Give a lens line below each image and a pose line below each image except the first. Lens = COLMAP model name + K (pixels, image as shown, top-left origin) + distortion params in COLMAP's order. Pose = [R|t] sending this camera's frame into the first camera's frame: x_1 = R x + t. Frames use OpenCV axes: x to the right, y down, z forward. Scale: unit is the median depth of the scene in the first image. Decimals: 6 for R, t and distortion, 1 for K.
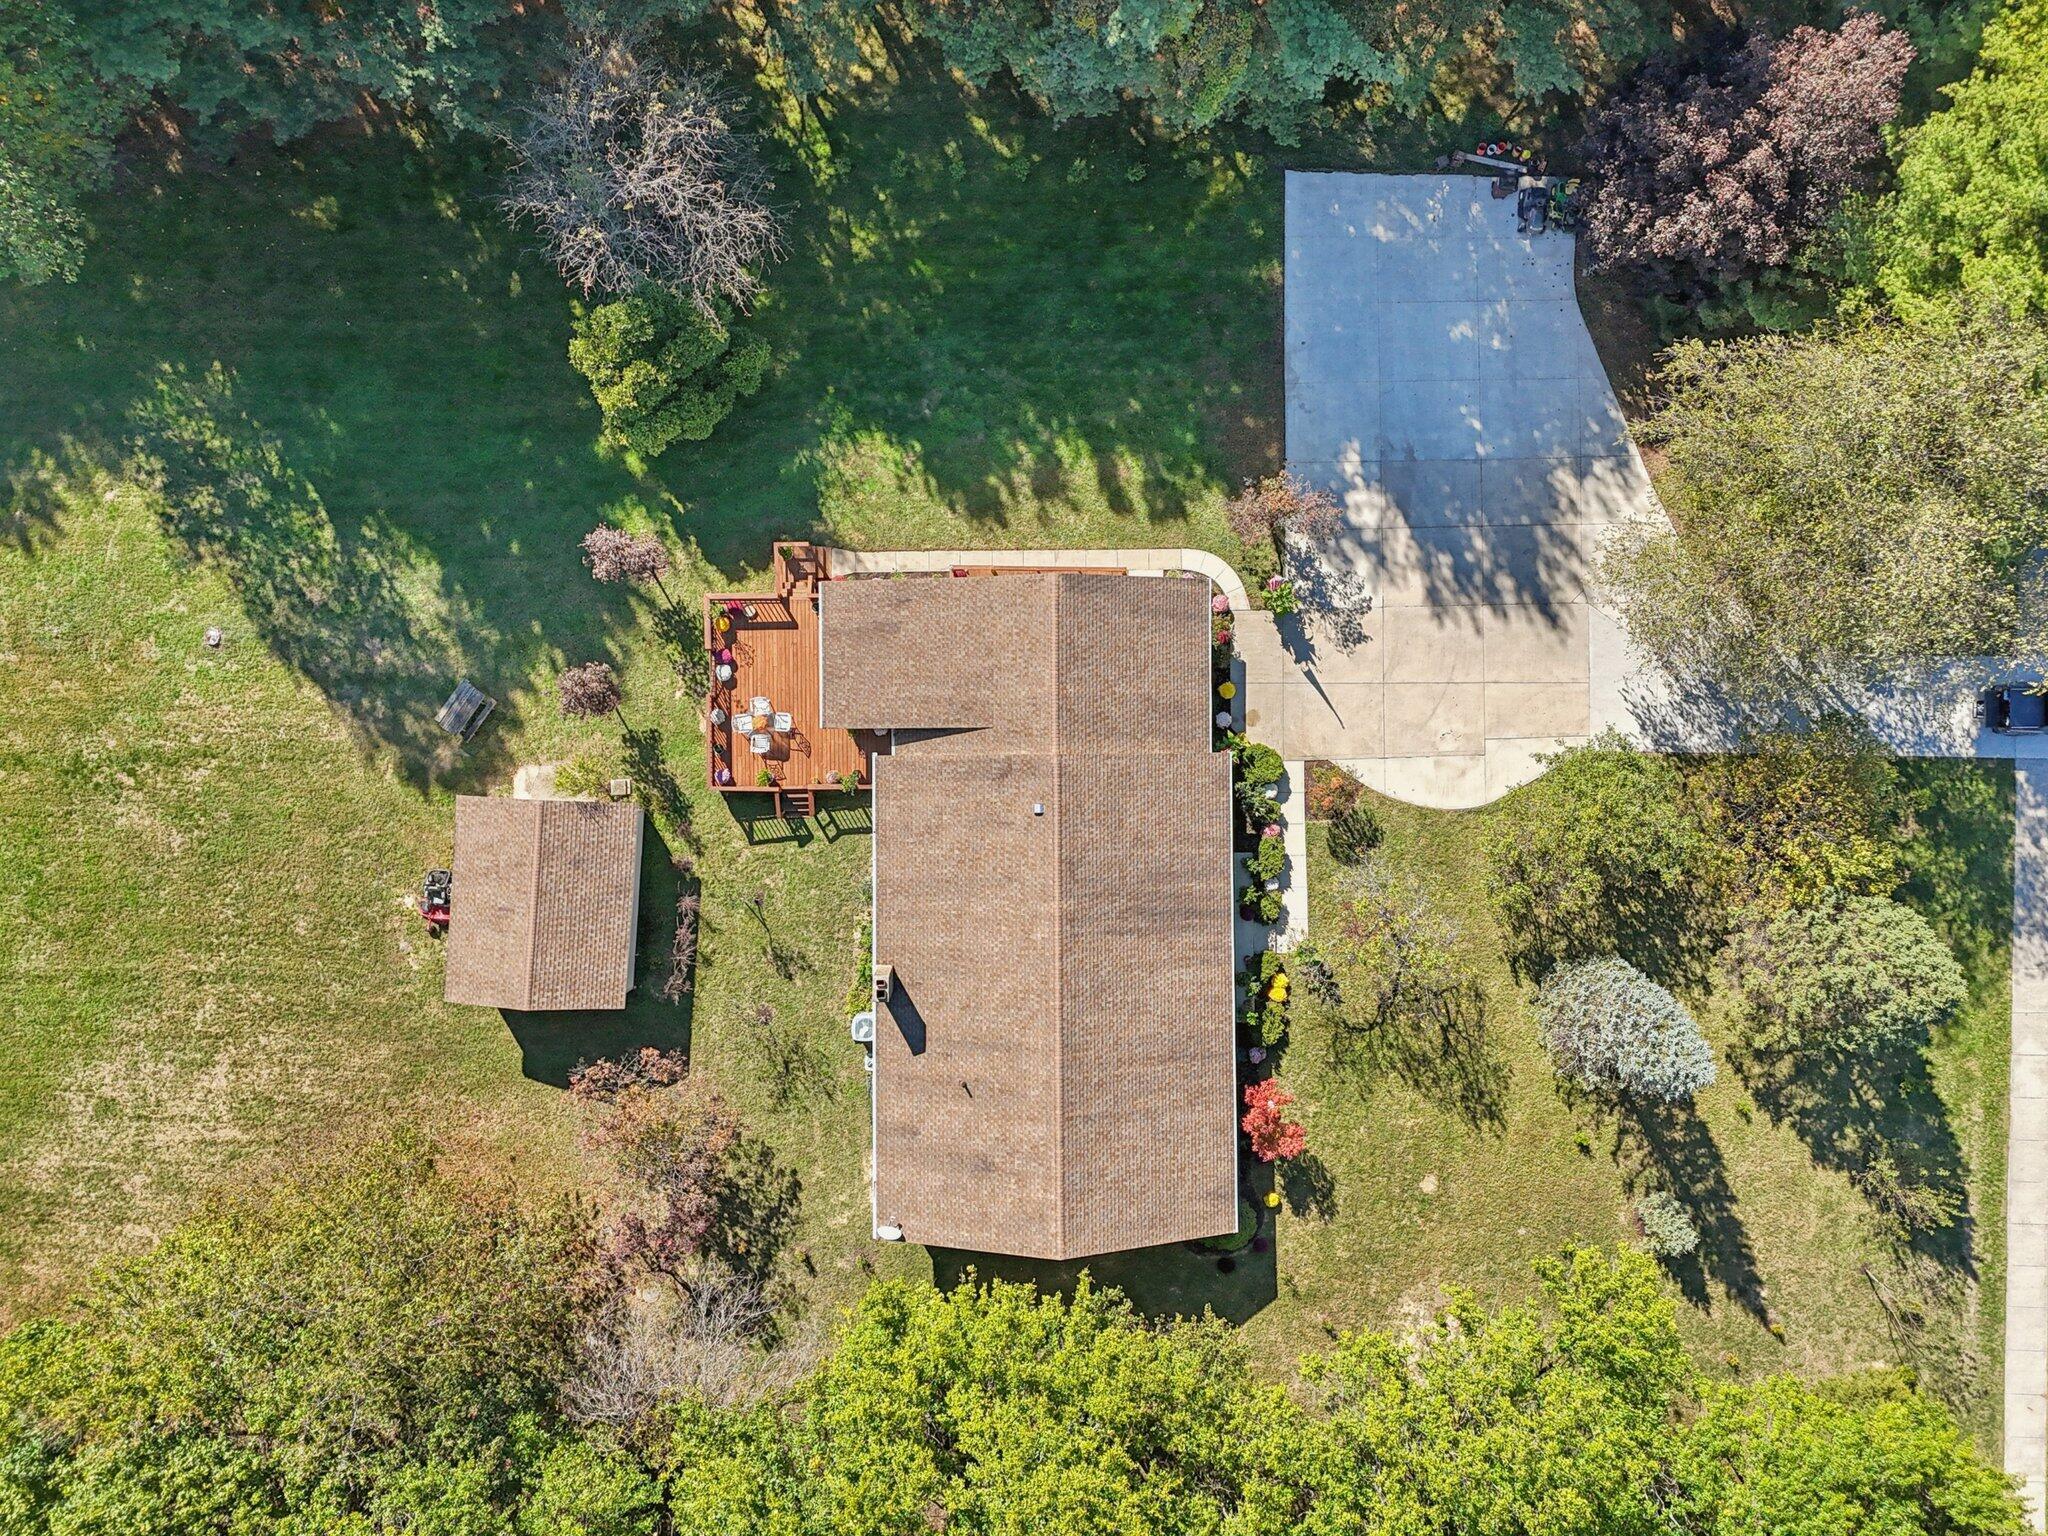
lens RADIAL K [[1462.1, 0, 1024.0], [0, 1462.1, 768.0], [0, 0, 1]] dist [0.055115, -0.004398]
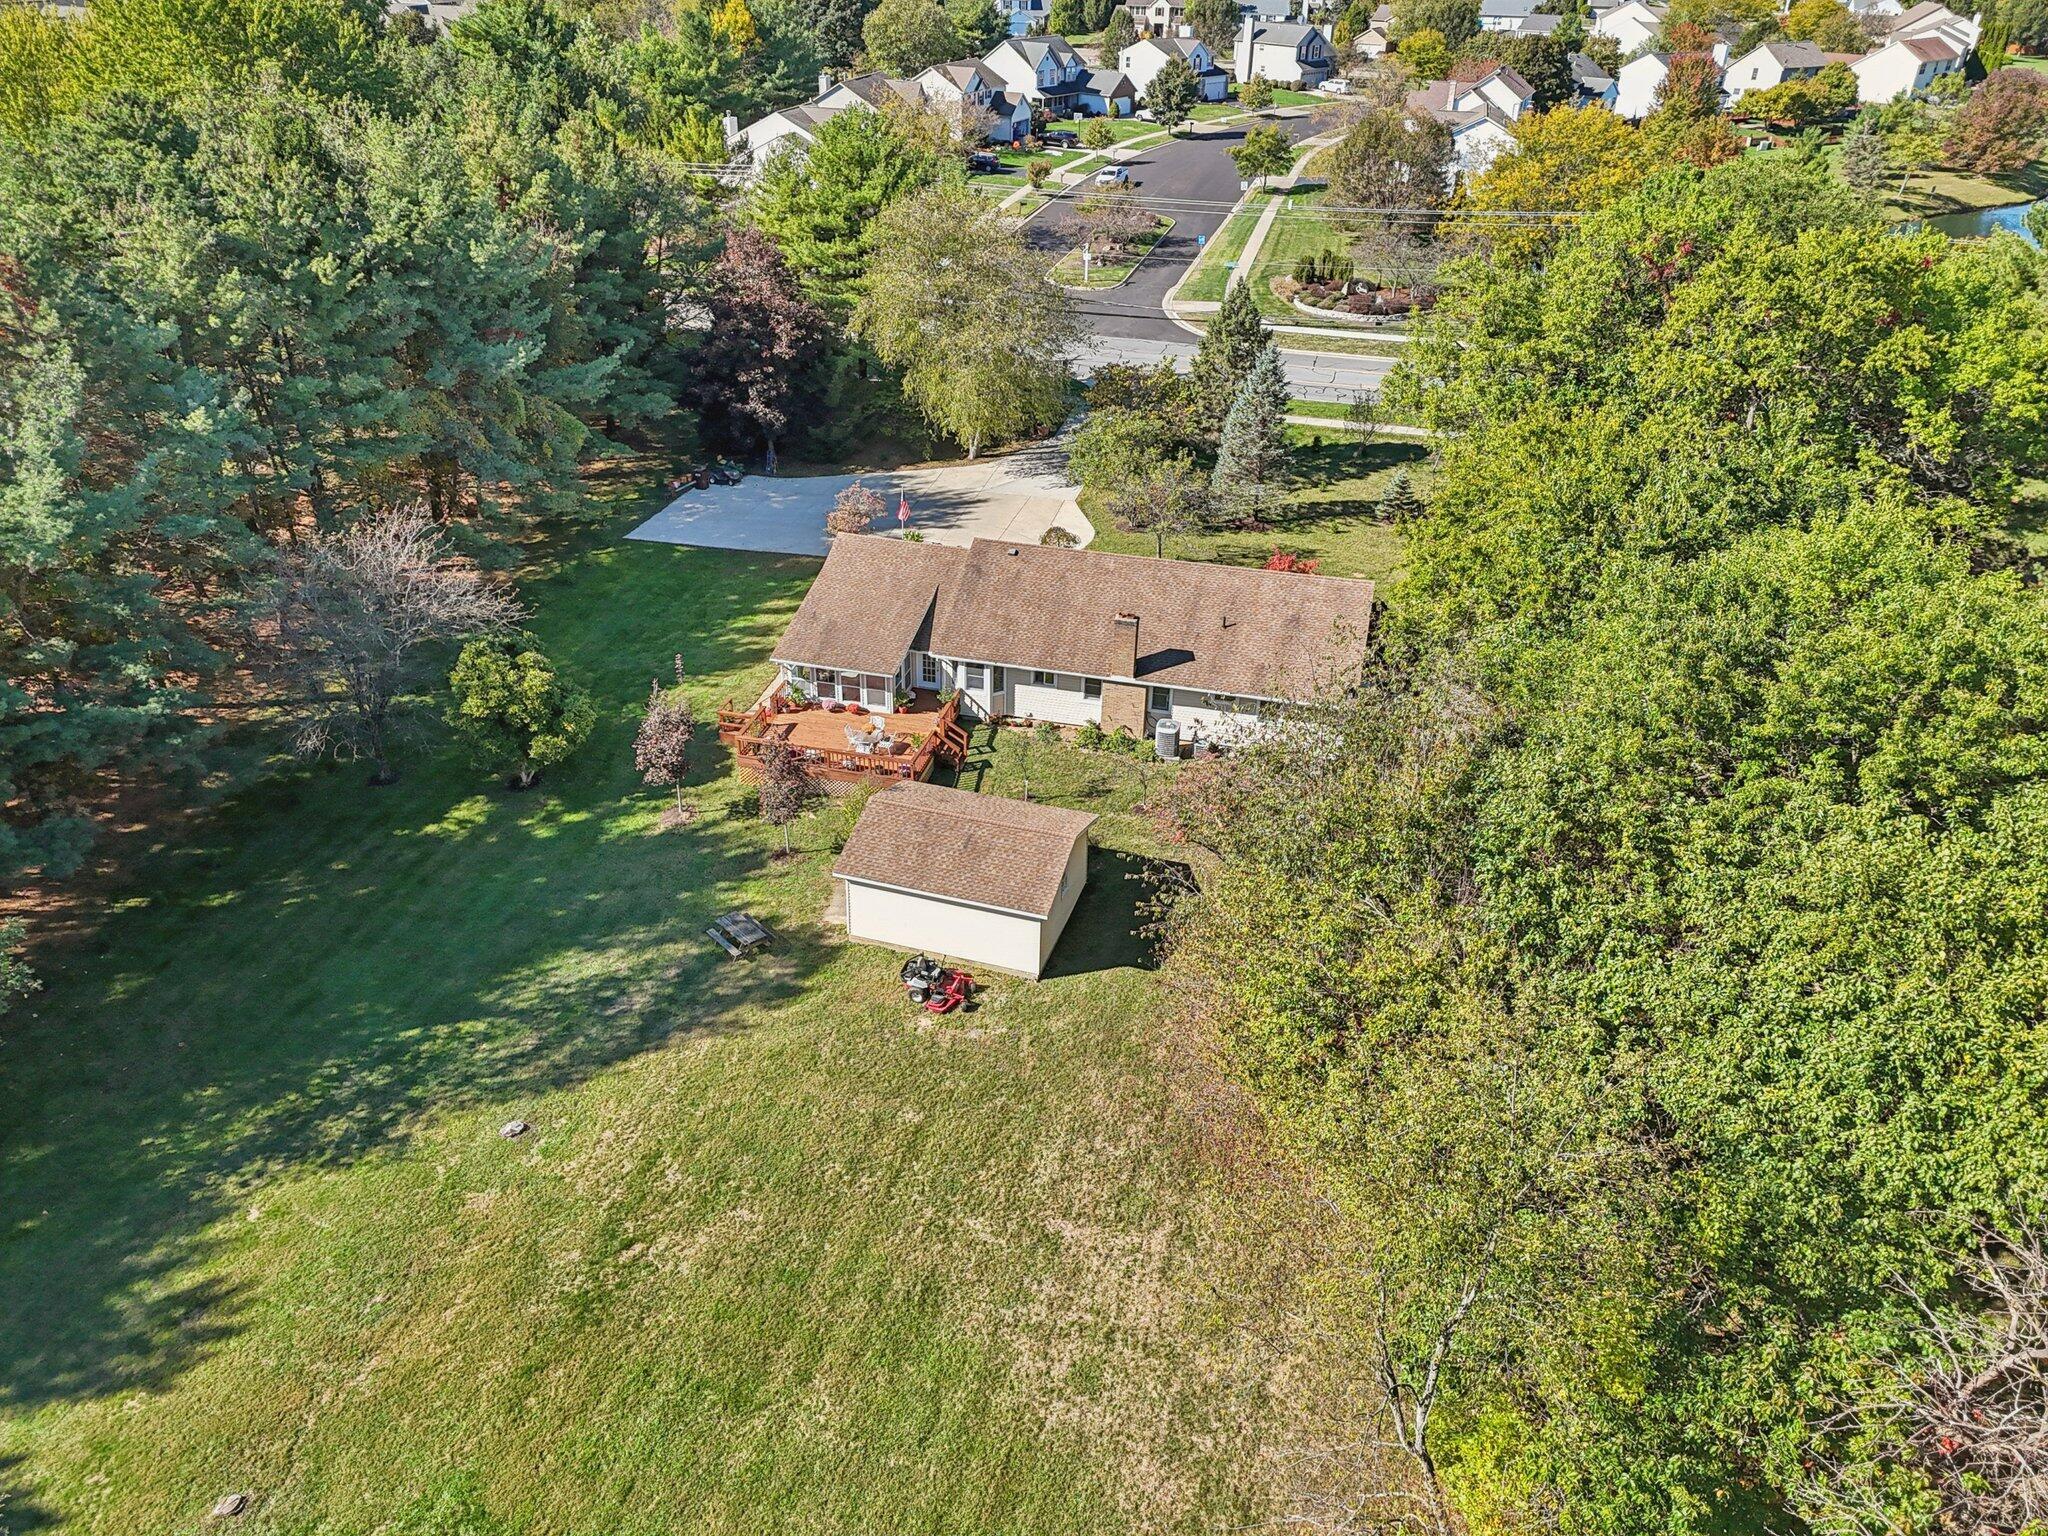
lens RADIAL K [[1462.1, 0, 1024.0], [0, 1462.1, 768.0], [0, 0, 1]] dist [0.055115, -0.004398]
pose [[0.256675, -0.517813, 0.816081, -1.002667], [0.964569, 0.190561, -0.182465, 0.267710], [-0.061031, 0.834000, 0.548378, 0.420165]]
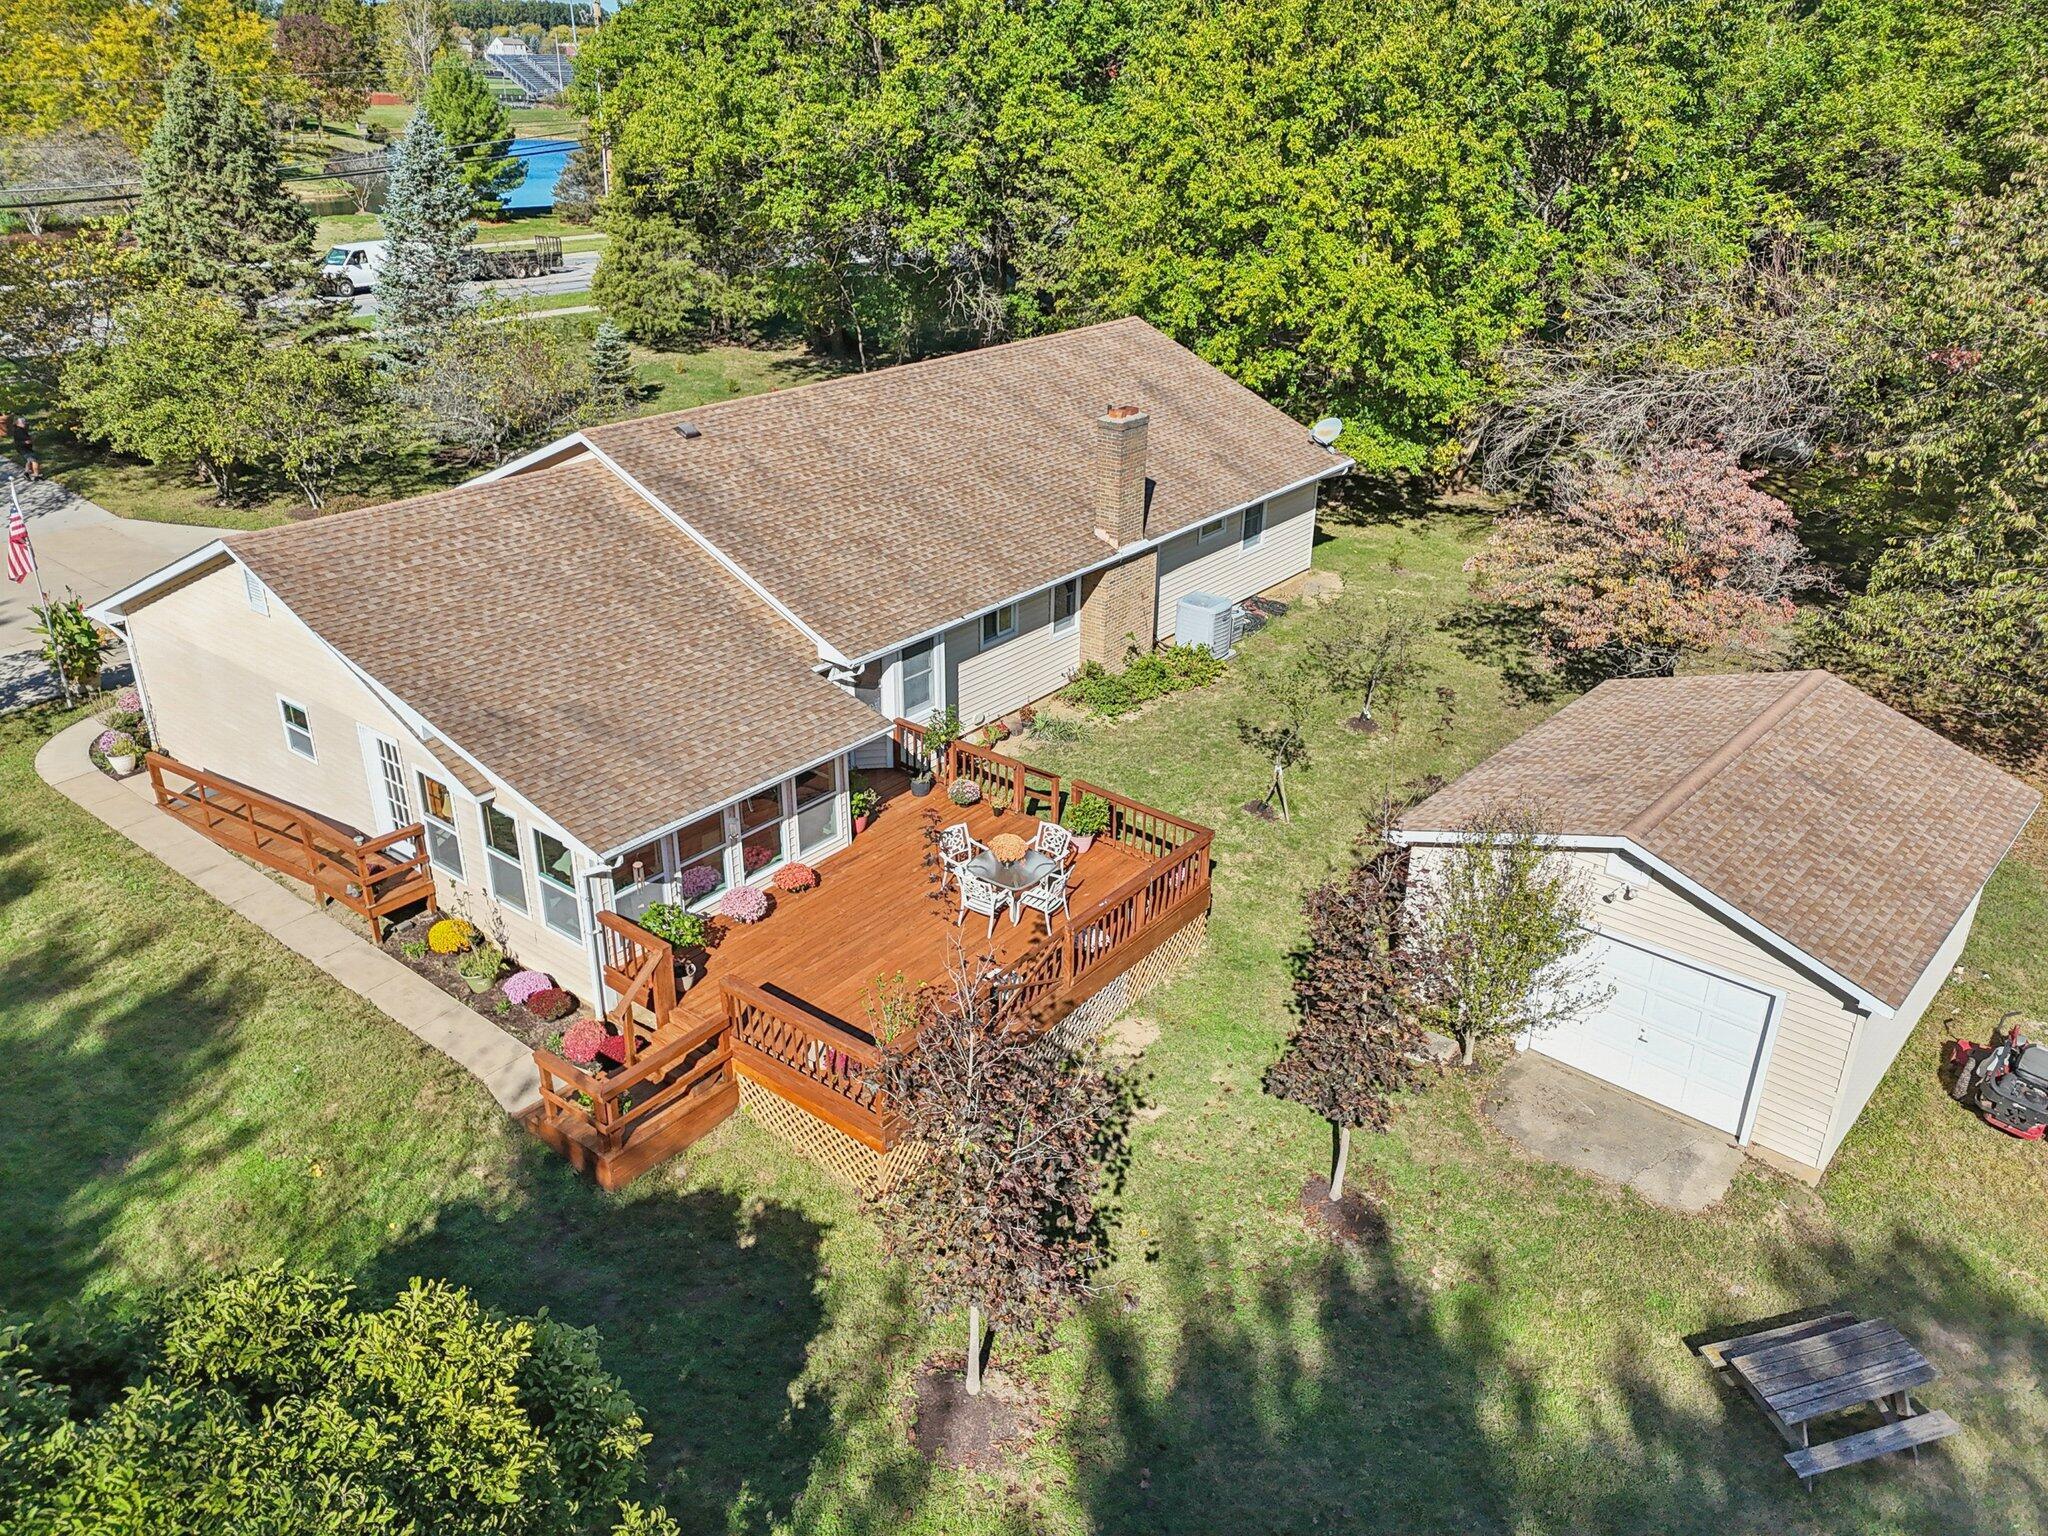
lens RADIAL K [[1462.1, 0, 1024.0], [0, 1462.1, 768.0], [0, 0, 1]] dist [0.055115, -0.004398]
pose [[-0.770169, -0.315840, 0.554152, -0.378643], [0.634653, -0.292722, 0.715213, -0.290598], [-0.063680, 0.902529, 0.425894, 0.790381]]
